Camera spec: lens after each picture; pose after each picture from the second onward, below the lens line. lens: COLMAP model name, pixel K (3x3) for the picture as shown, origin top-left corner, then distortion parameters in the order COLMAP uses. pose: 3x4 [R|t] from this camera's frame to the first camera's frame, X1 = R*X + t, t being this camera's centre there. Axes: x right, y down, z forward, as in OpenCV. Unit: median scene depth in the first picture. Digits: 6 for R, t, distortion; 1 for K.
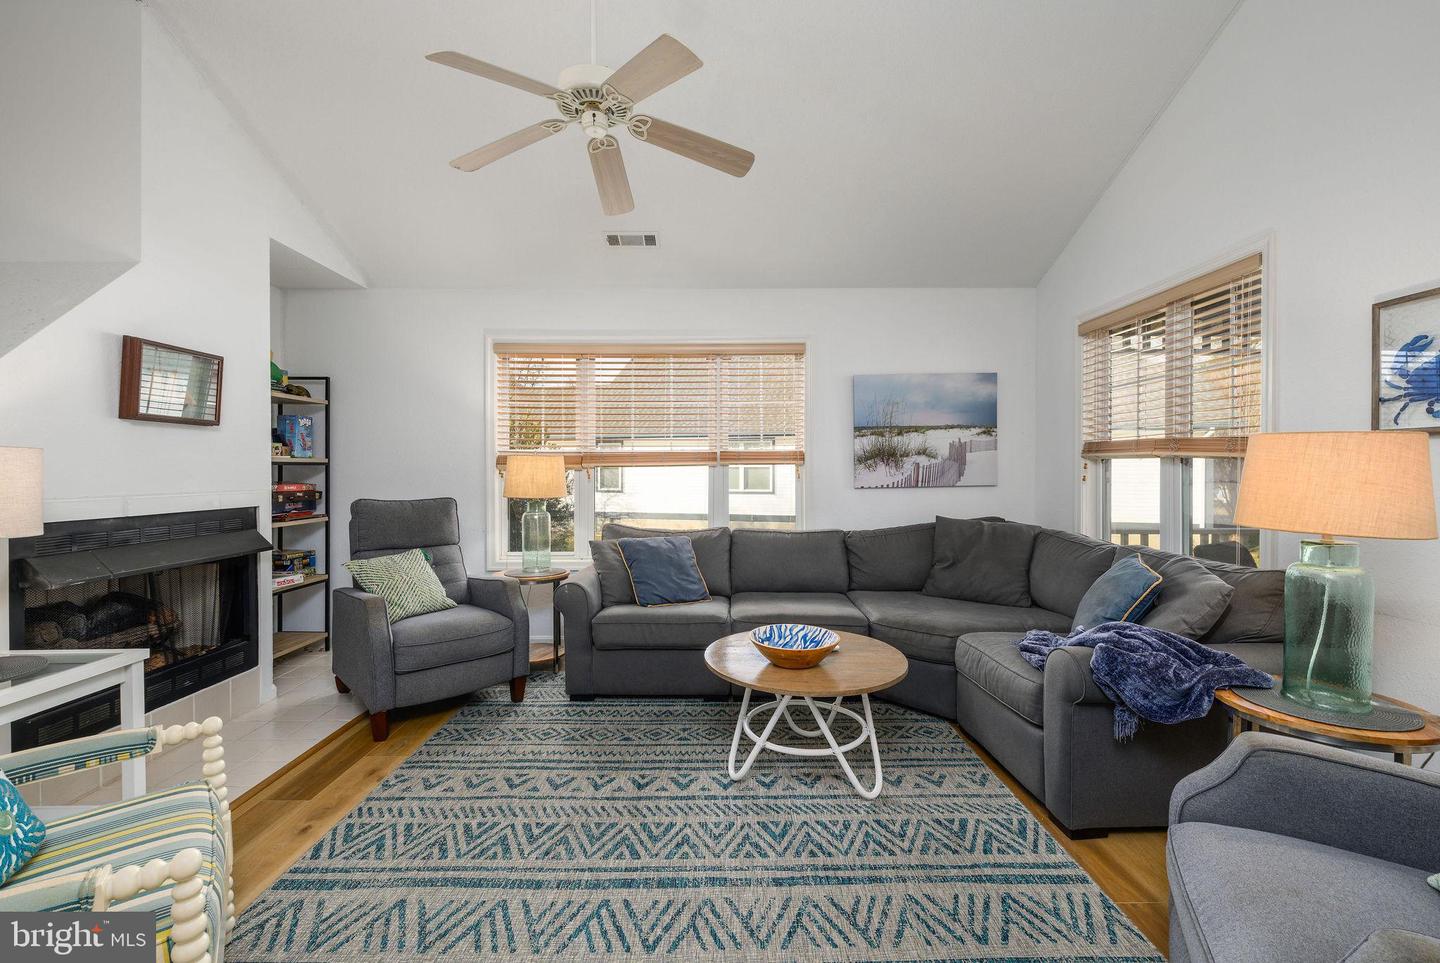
lens RADIAL K [[606.4, 0, 723.5], [0, 606.4, 475.6], [0, 0, 1]] dist [-0.000205, -0.002589]
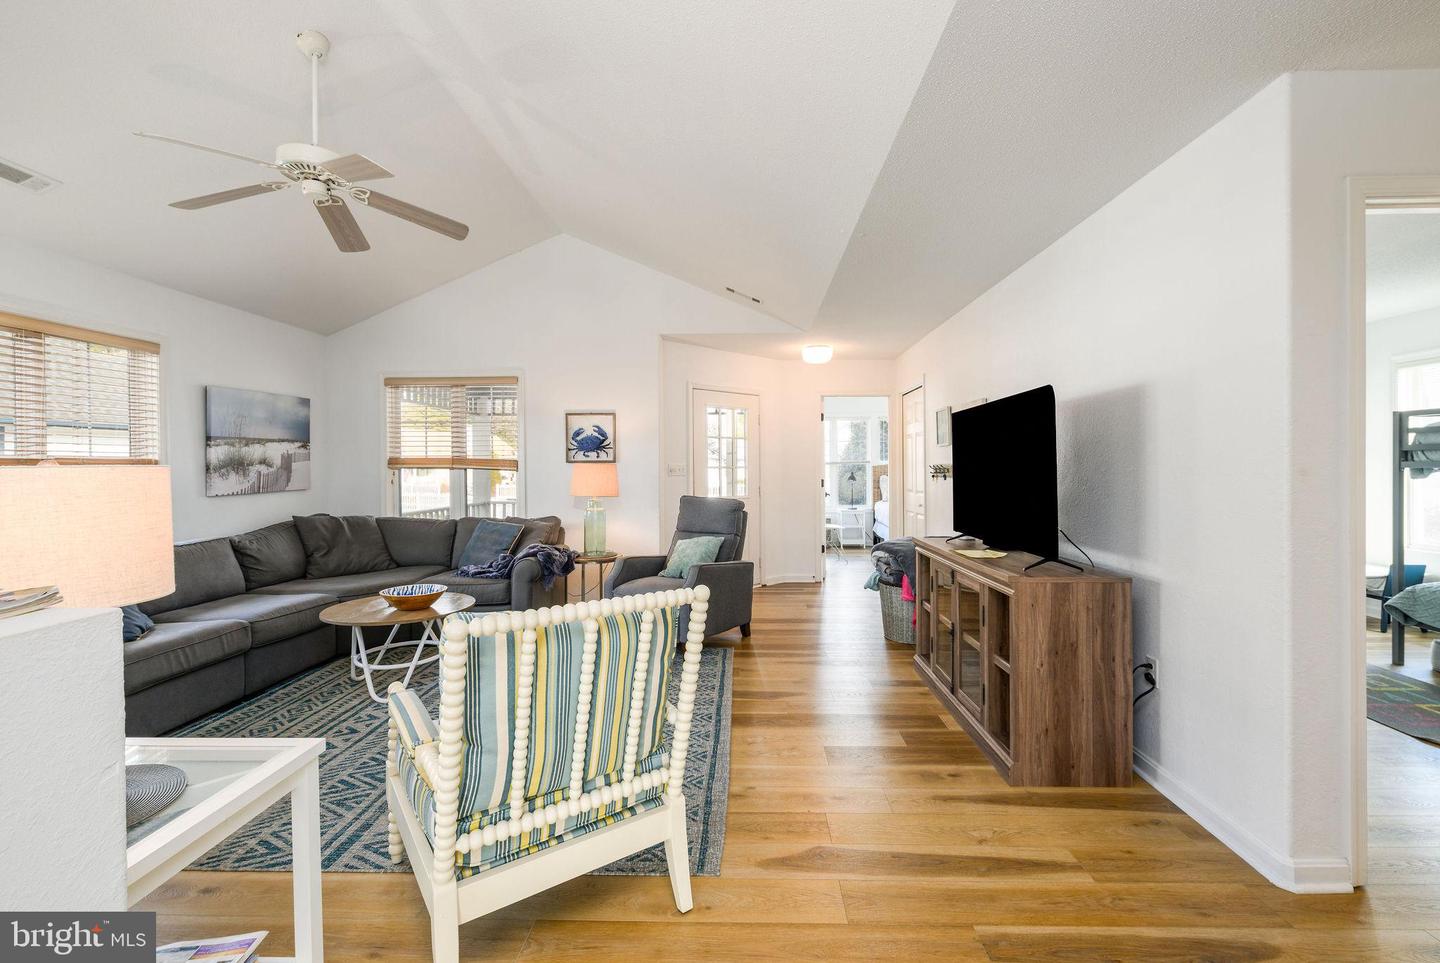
lens RADIAL K [[606.4, 0, 734.5], [0, 606.4, 471.6], [0, 0, 1]] dist [-0.000205, -0.002589]
pose [[0.027934, -0.006182, 0.999591, -1.173174], [0.013597, 0.999891, 0.005804, -0.023018], [-0.999517, 0.013429, 0.028015, 0.139813]]
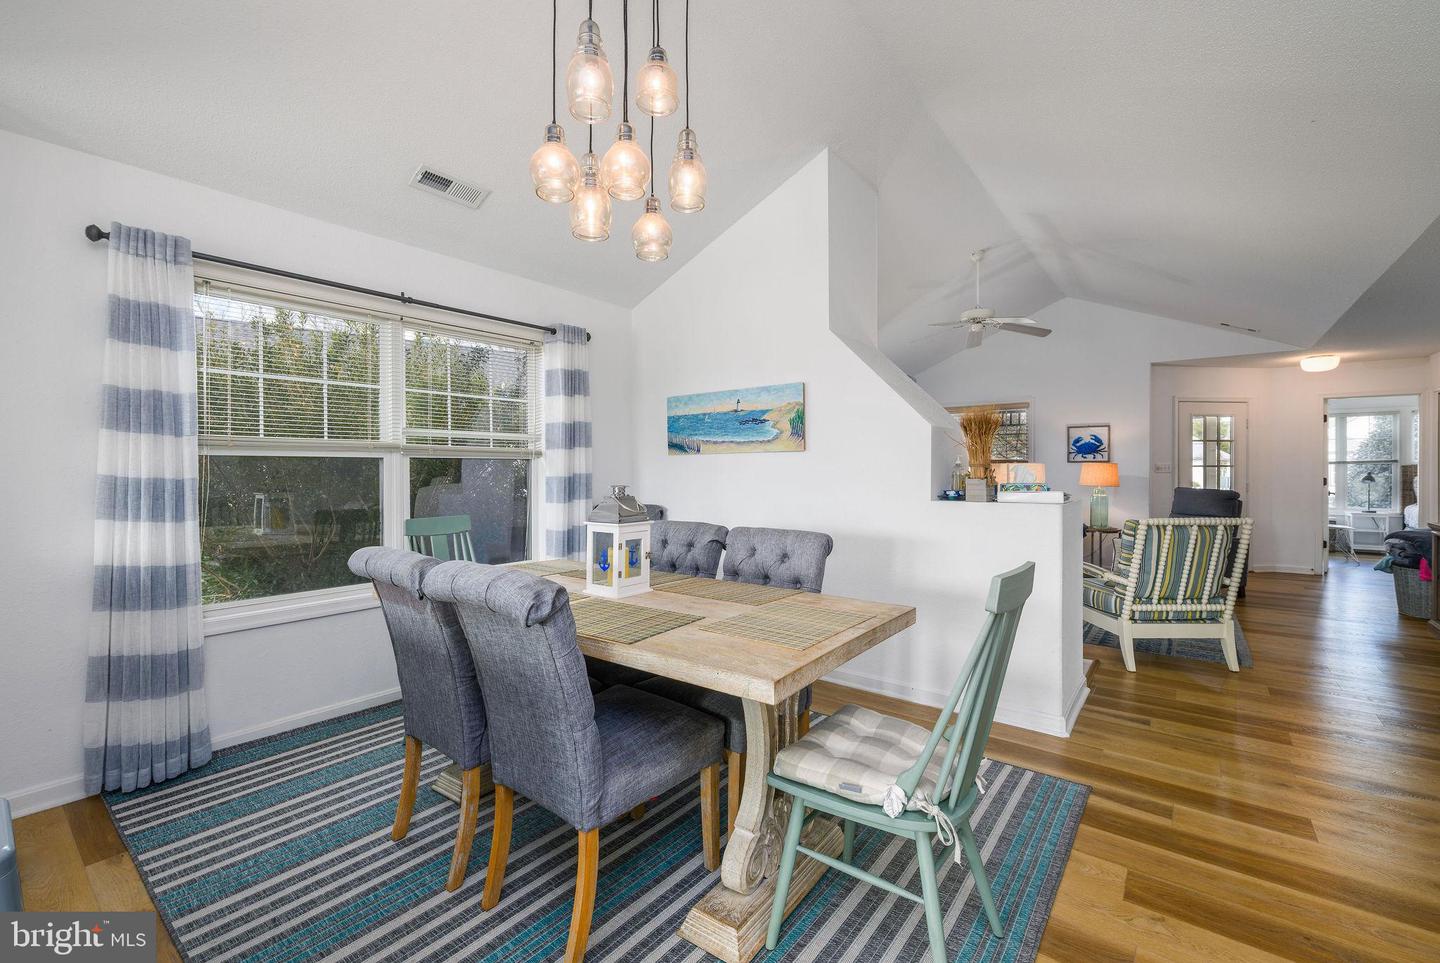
lens RADIAL K [[606.4, 0, 713.4], [0, 606.4, 471.8], [0, 0, 1]] dist [-0.000205, -0.002589]
pose [[0.624134, -0.003644, 0.781309, -2.367000], [0.005890, 0.999983, -0.000041, -0.013710], [-0.781295, 0.004627, 0.624145, 0.284273]]
